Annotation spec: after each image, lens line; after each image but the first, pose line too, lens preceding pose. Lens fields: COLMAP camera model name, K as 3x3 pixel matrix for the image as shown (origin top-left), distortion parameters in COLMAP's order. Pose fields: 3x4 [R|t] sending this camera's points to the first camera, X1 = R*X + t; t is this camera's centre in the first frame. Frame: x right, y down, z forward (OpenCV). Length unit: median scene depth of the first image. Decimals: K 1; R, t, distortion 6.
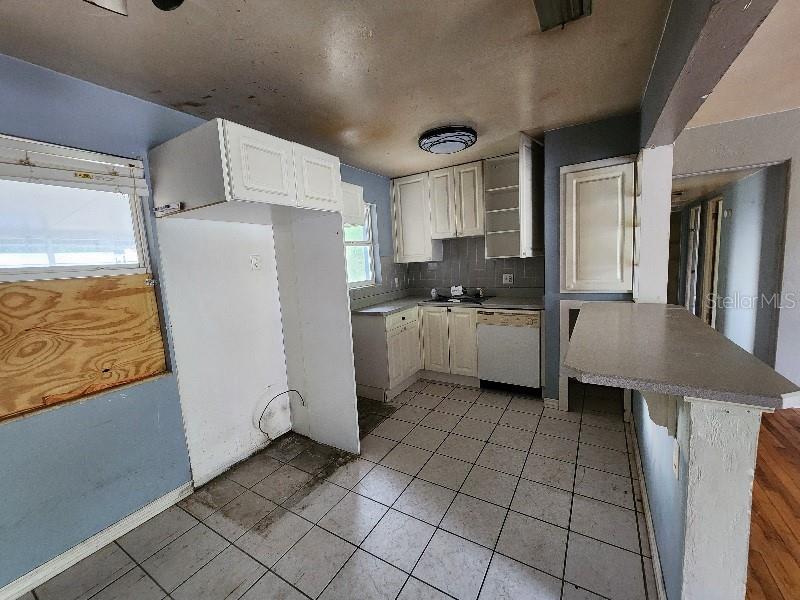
lens RADIAL K [[330.3, 0, 398.7], [0, 330.3, 295.5], [0, 0, 1]] dist [0.002998, 0.000075]
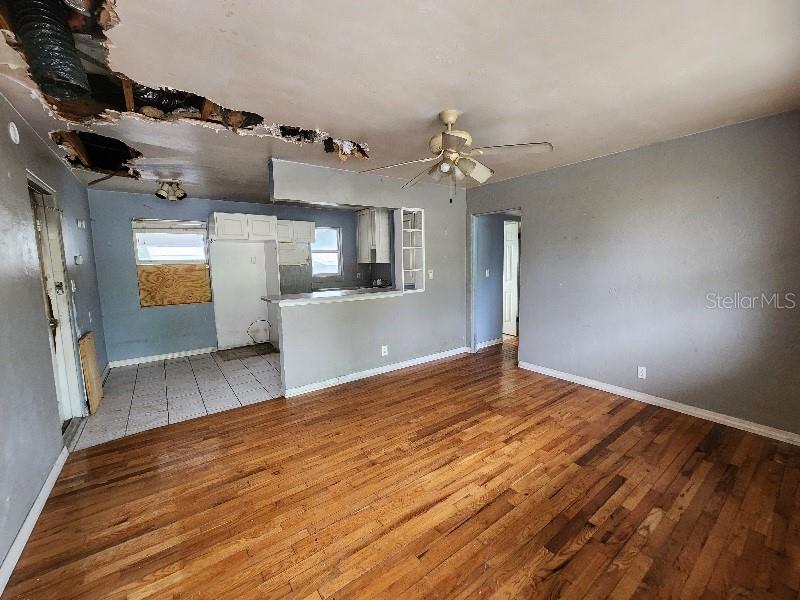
lens RADIAL K [[330.3, 0, 402.3], [0, 330.3, 296.8], [0, 0, 1]] dist [0.002998, 0.000075]
pose [[0.920981, 0.075975, -0.382127, 1.815782], [-0.073462, 0.997073, 0.021186, 0.029505], [0.382618, 0.008559, 0.923867, -0.898129]]
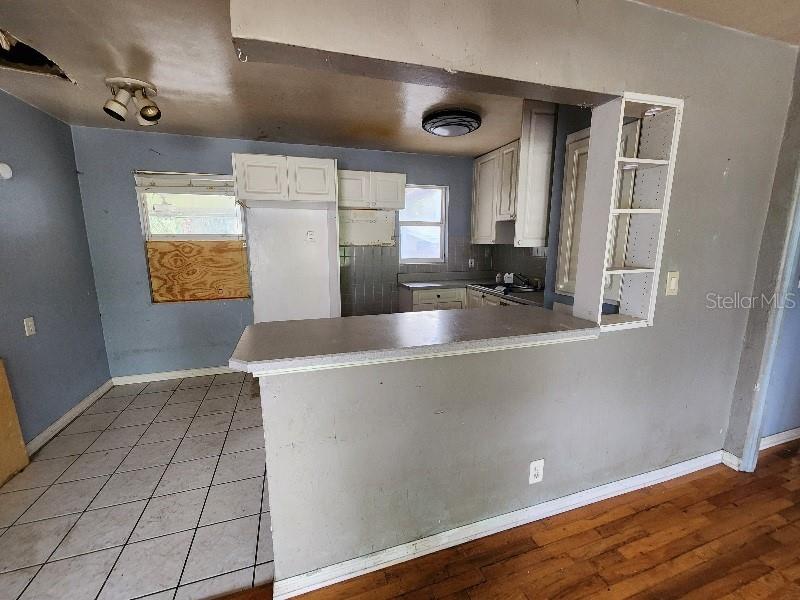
lens RADIAL K [[330.3, 0, 400.6], [0, 330.3, 295.5], [0, 0, 1]] dist [0.002998, 0.000075]
pose [[0.751090, 0.164601, -0.639351, 1.104284], [-0.112793, 0.986176, 0.121385, -0.088940], [0.650493, -0.019057, 0.759273, 0.204265]]
